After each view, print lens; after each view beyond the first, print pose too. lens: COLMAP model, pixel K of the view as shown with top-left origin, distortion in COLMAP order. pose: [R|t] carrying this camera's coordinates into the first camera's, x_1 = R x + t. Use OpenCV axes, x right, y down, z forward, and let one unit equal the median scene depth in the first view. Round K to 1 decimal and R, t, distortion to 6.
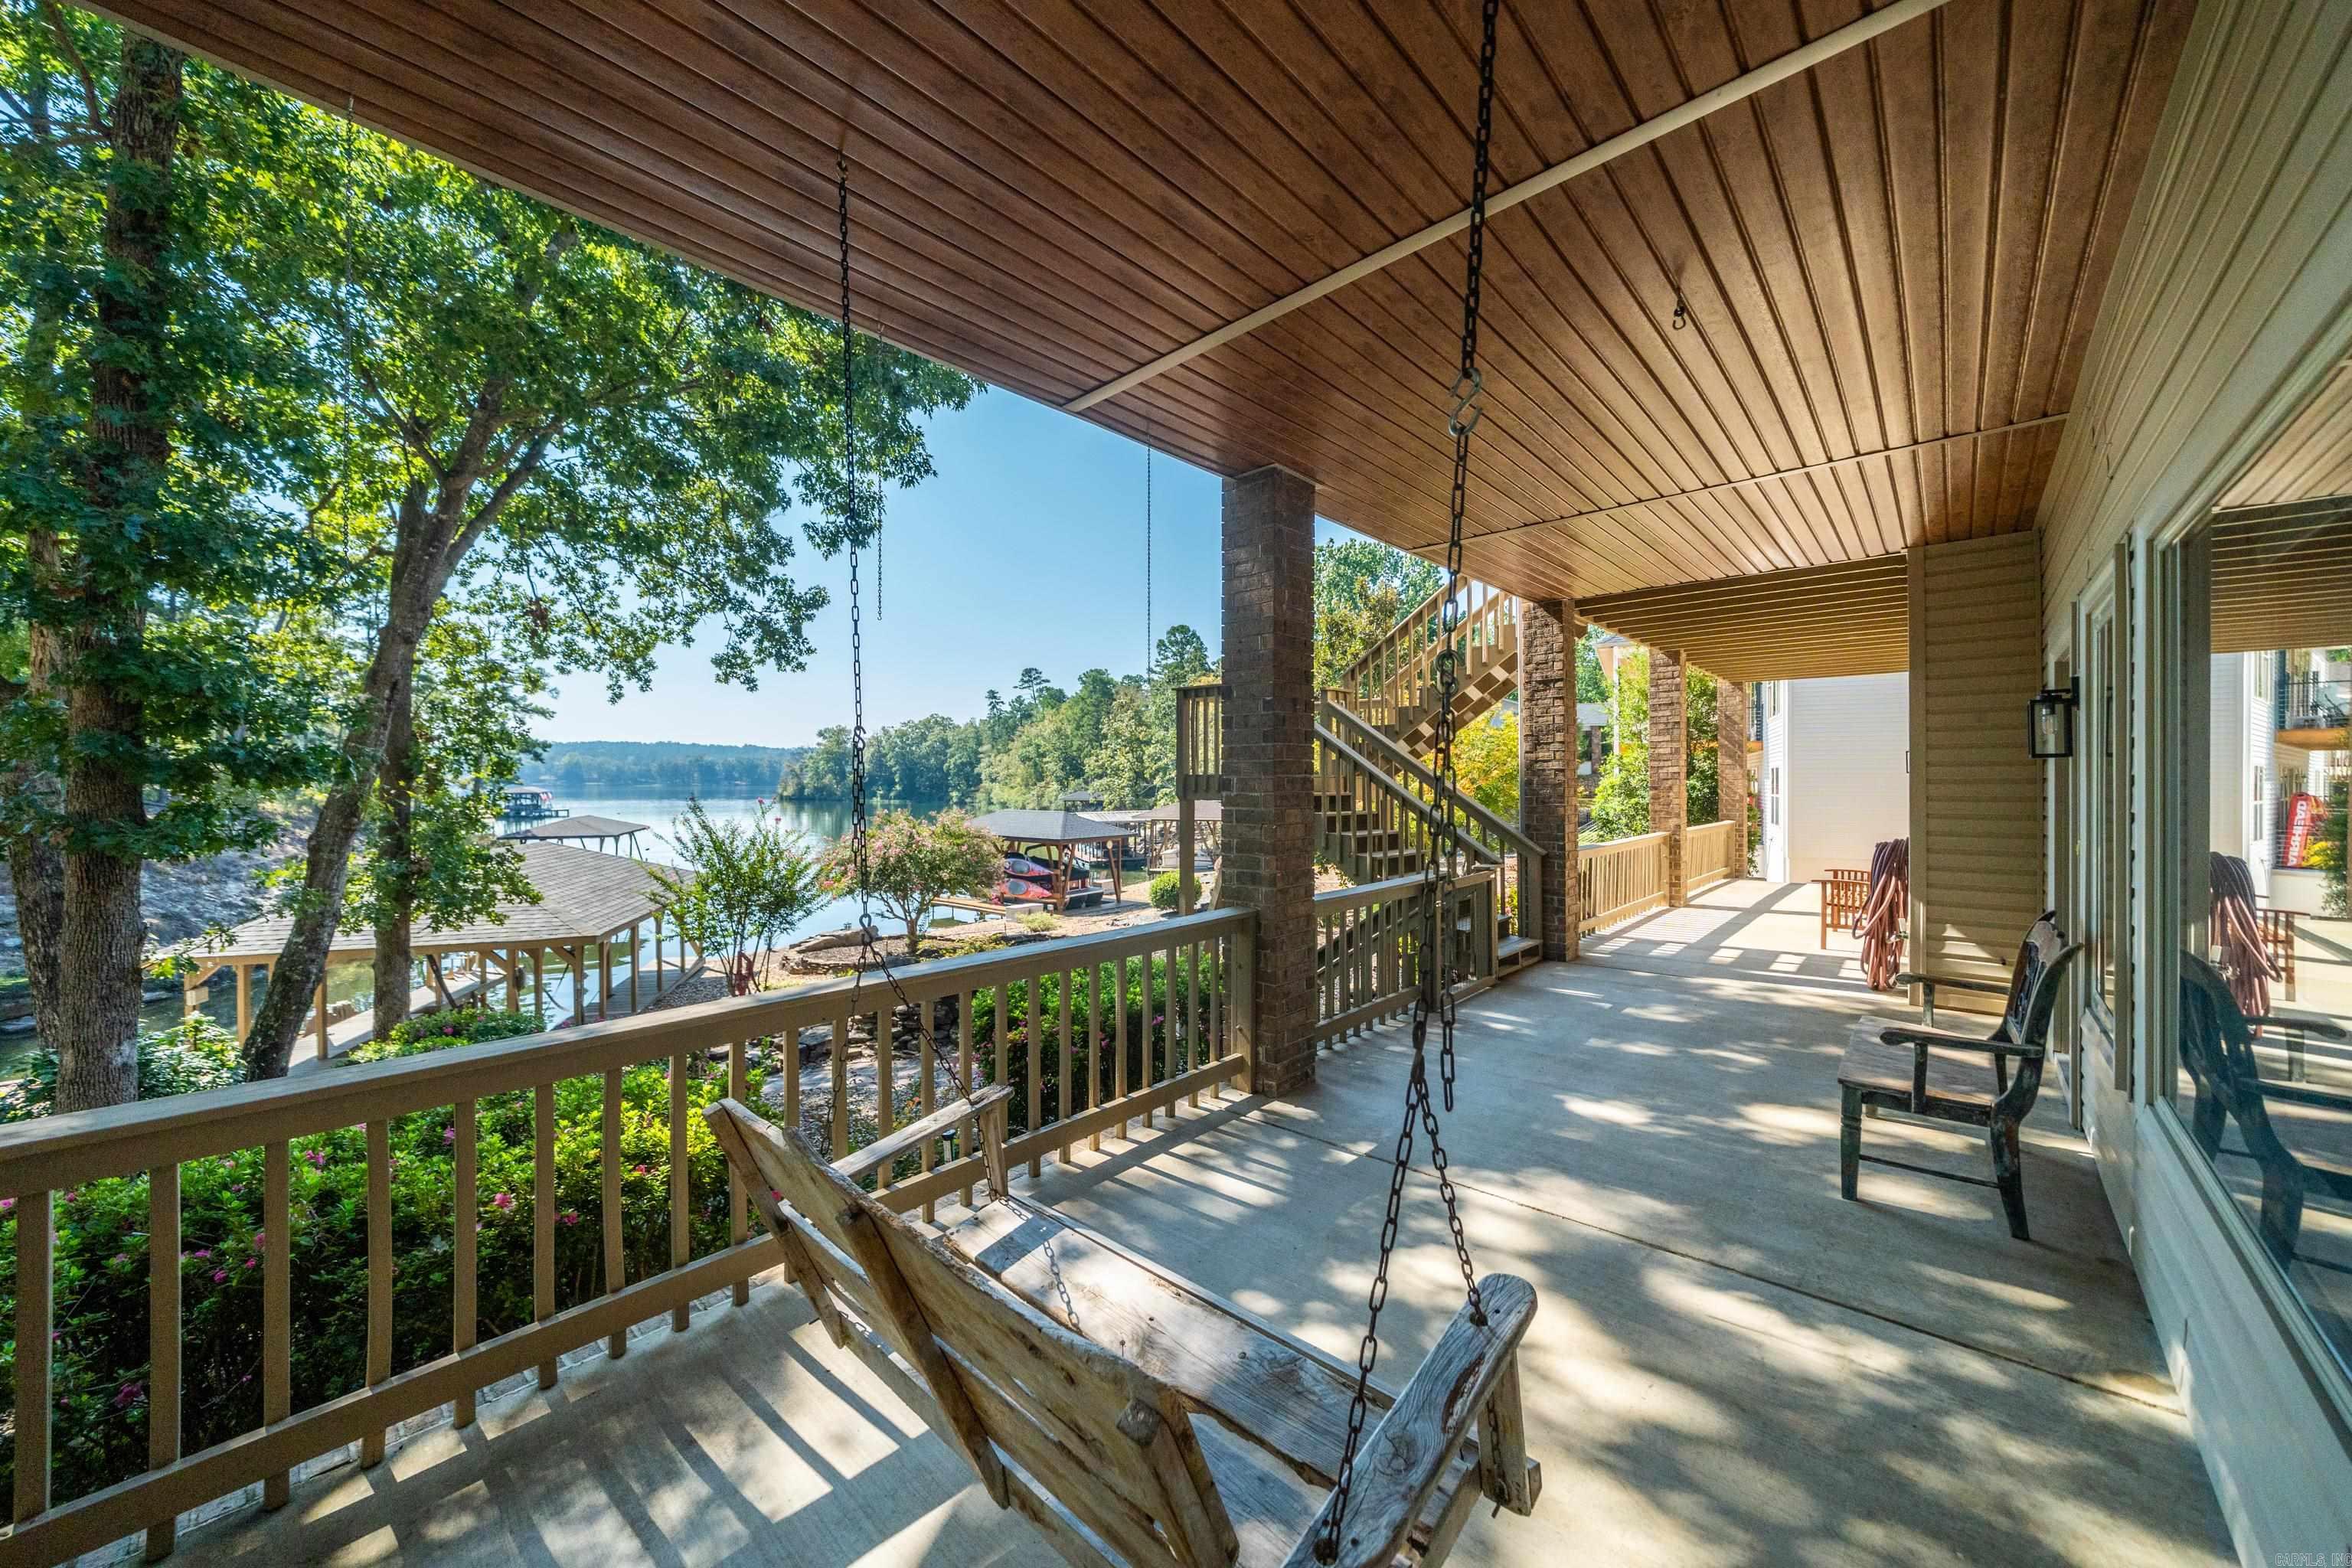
lens RADIAL K [[819.4, 0, 1164.0], [0, 819.4, 774.0], [0, 0, 1]] dist [-0.001335, -0.000026]
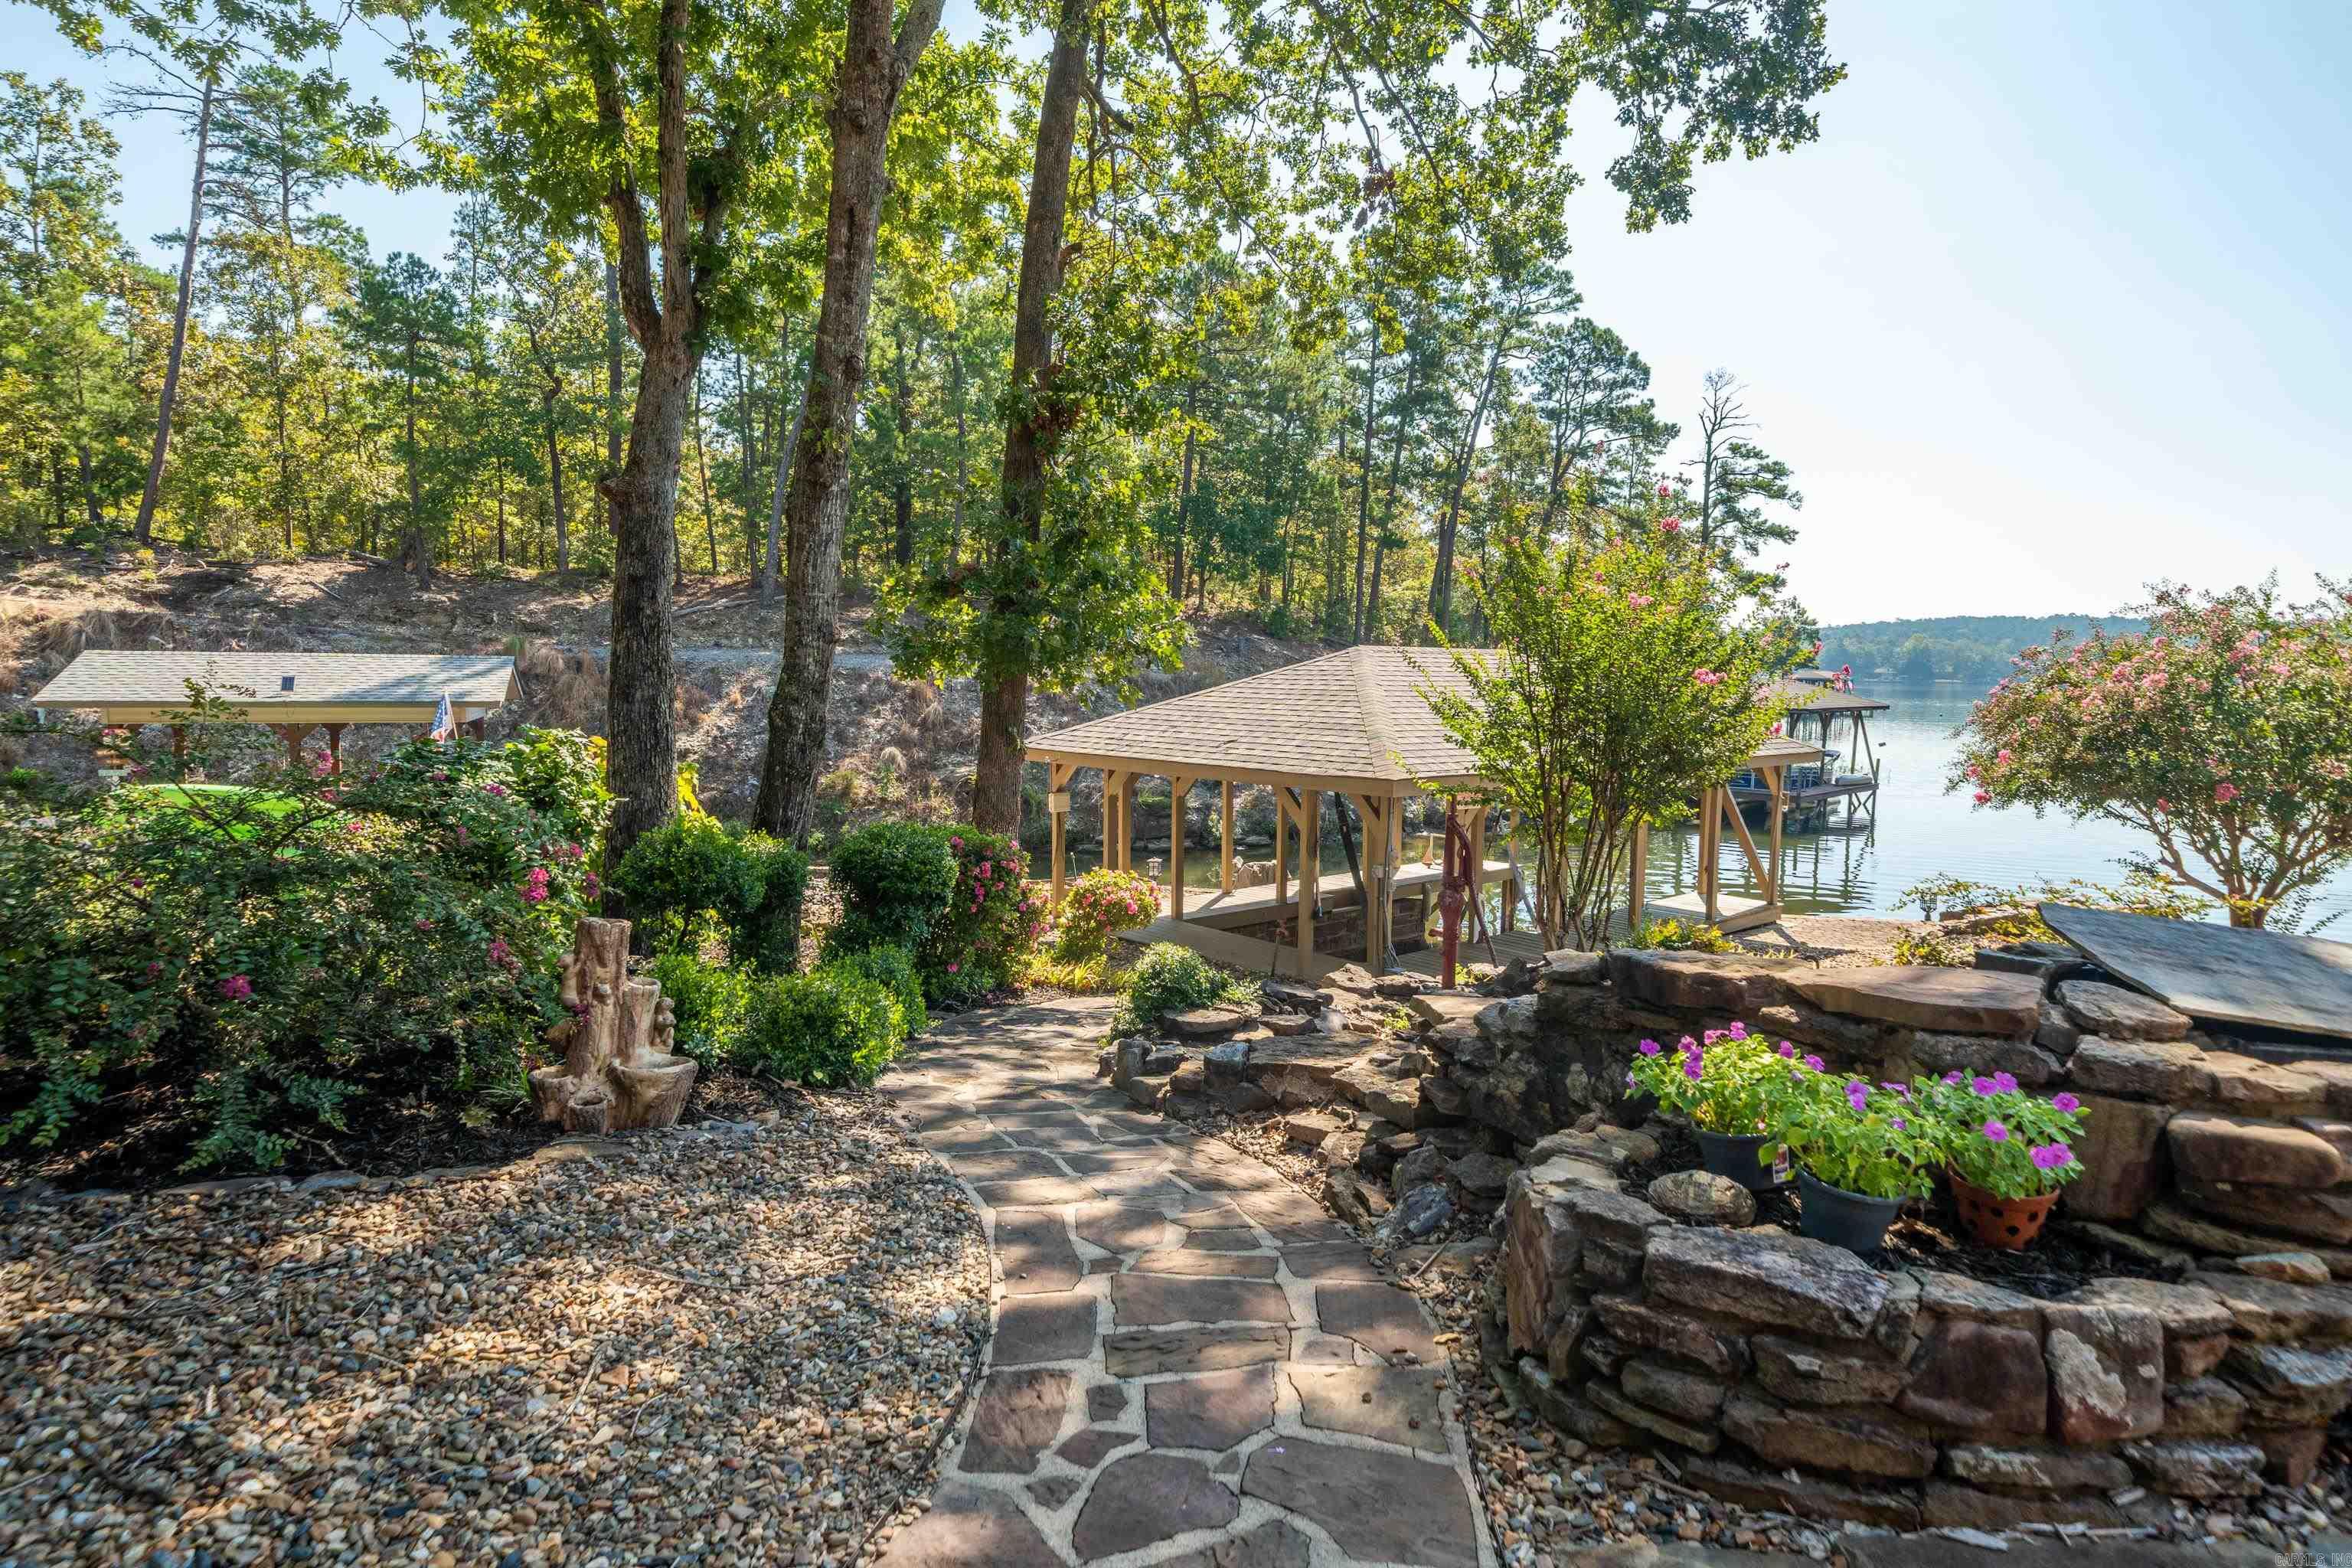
lens RADIAL K [[1331.8, 0, 1174.6], [0, 1331.8, 779.6], [0, 0, 1]] dist [0.000997, 0.001908]
pose [[0.435756, 0.096951, -0.894828, 0.001605], [-0.016476, 0.994874, 0.099768, 0.045840], [0.899914, -0.028731, 0.435119, 0.199876]]
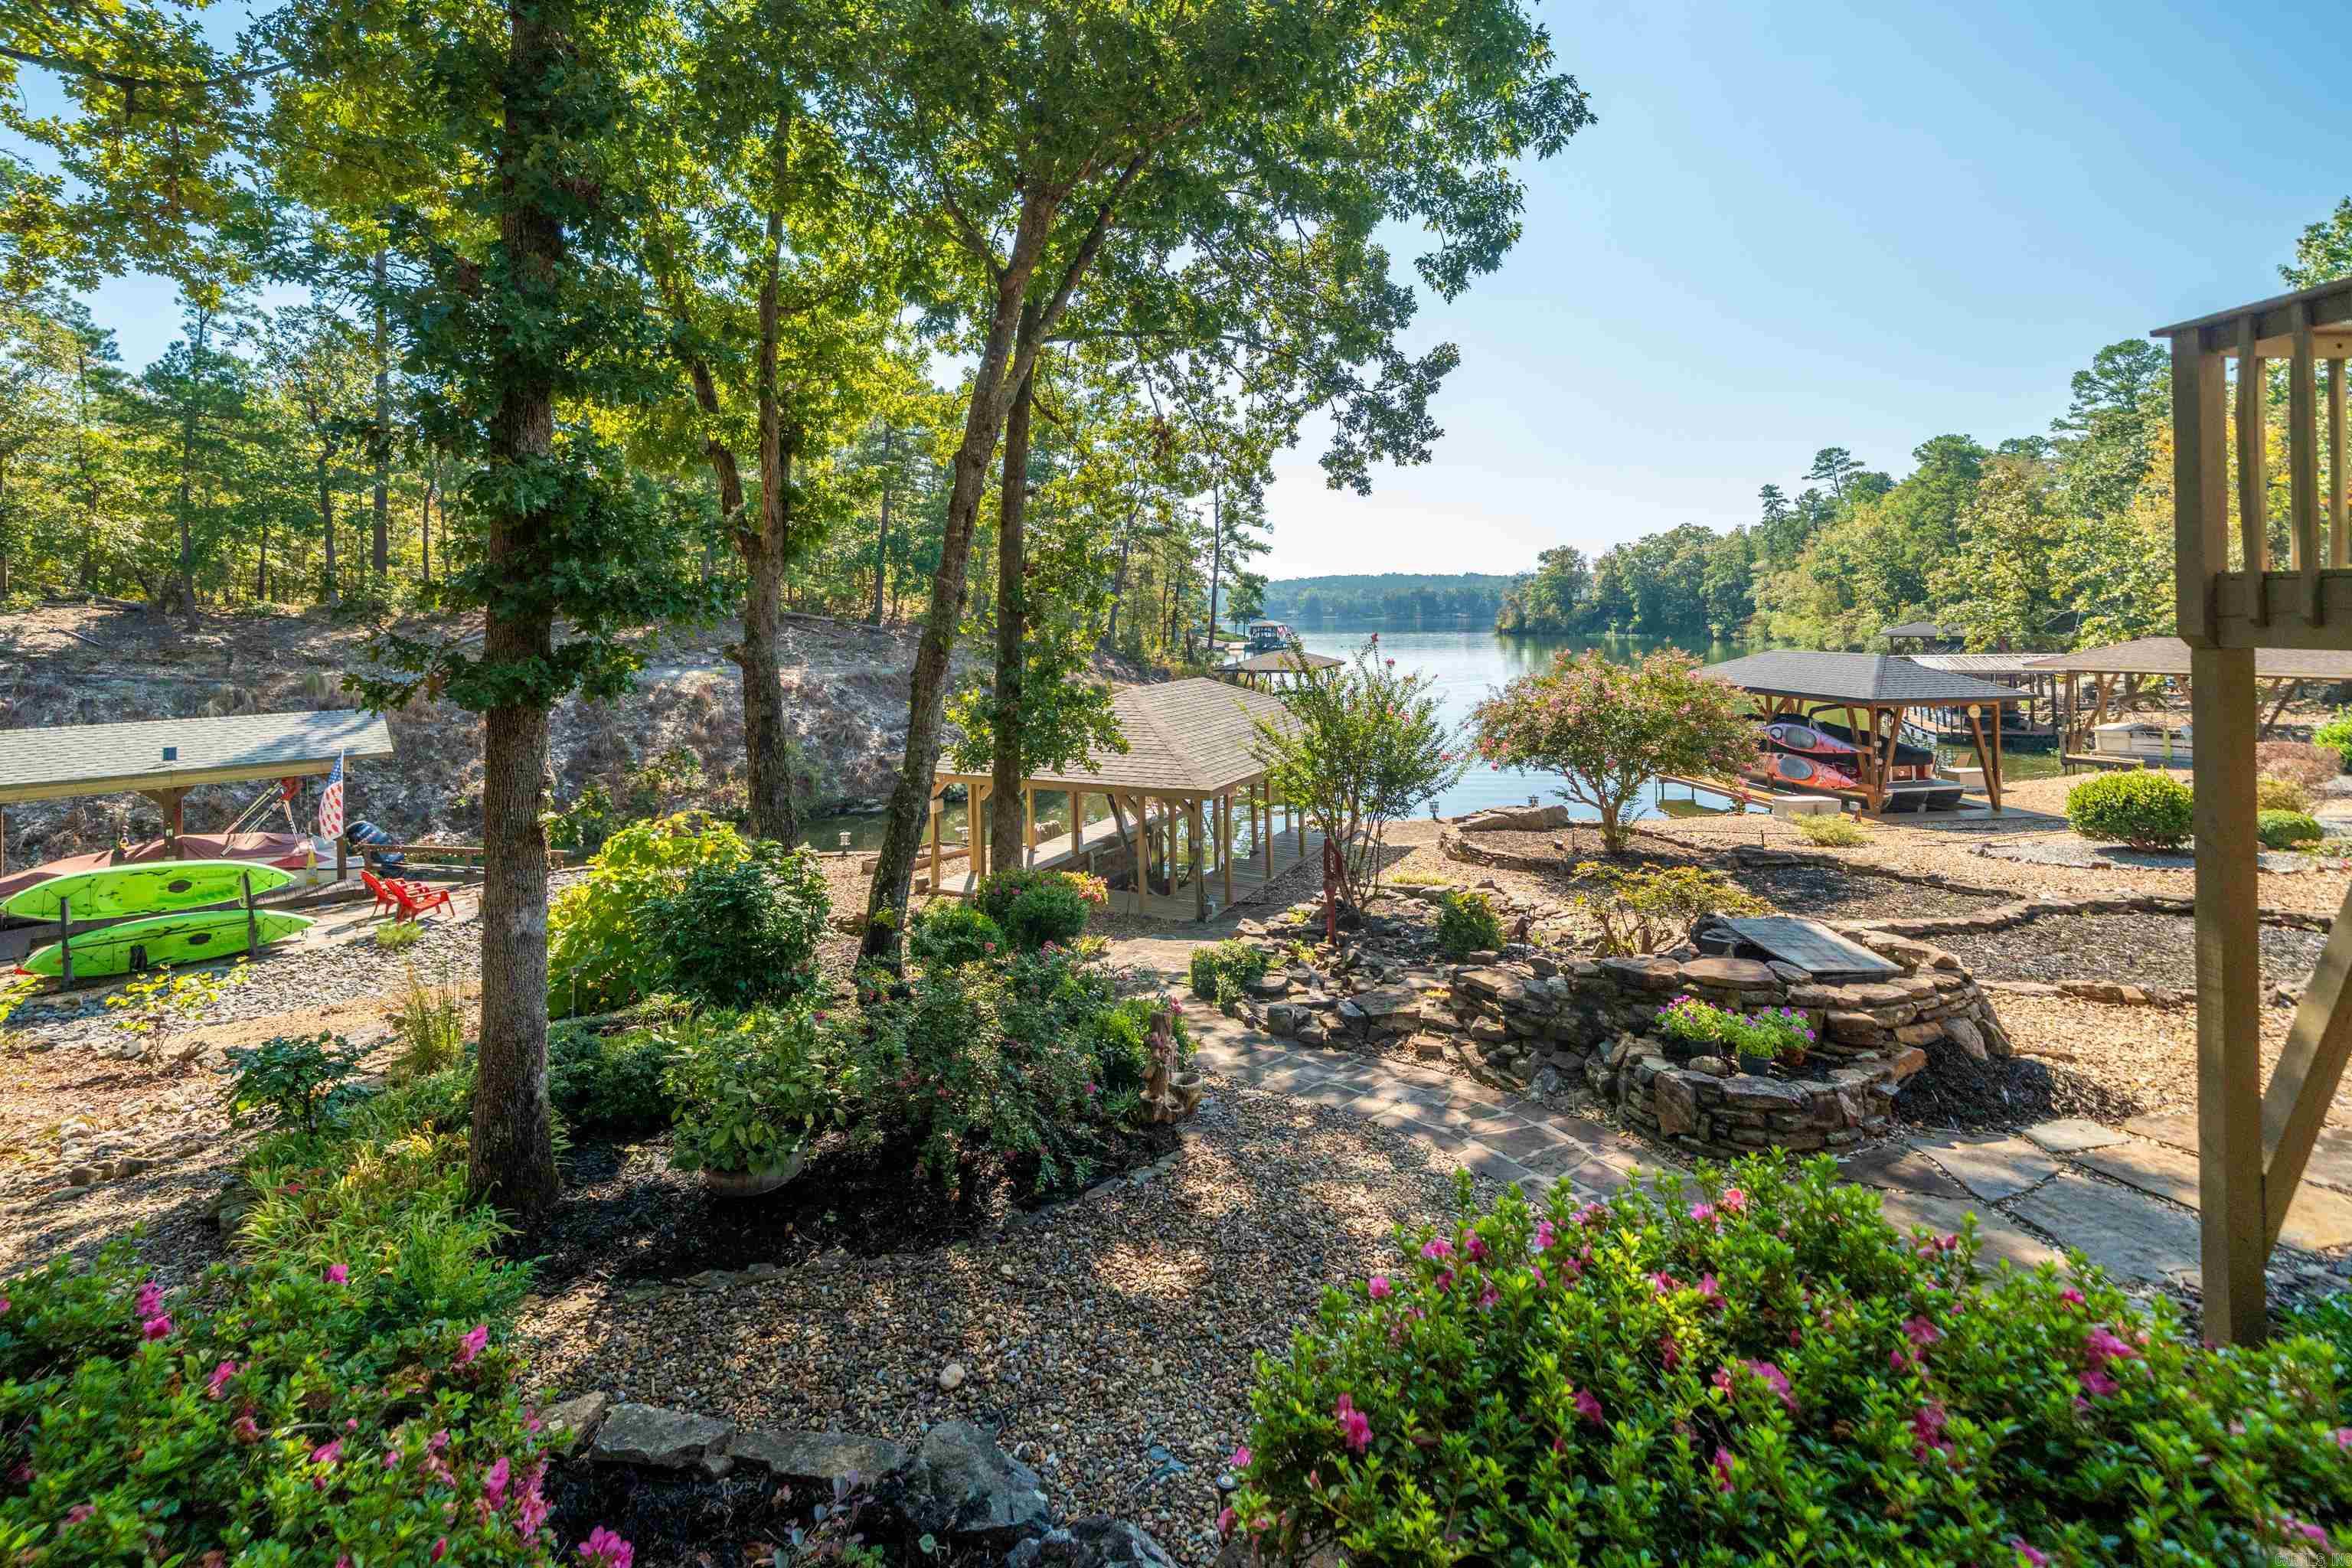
lens RADIAL K [[968.2, 0, 1176.6], [0, 968.2, 608.0], [0, 0, 1]] dist [-0.000913, -0.000402]
pose [[0.725743, -0.015396, -0.687794, -0.002389], [0.018864, 0.999819, -0.002476, 0.001736], [0.687708, -0.011178, 0.725902, 0.089048]]
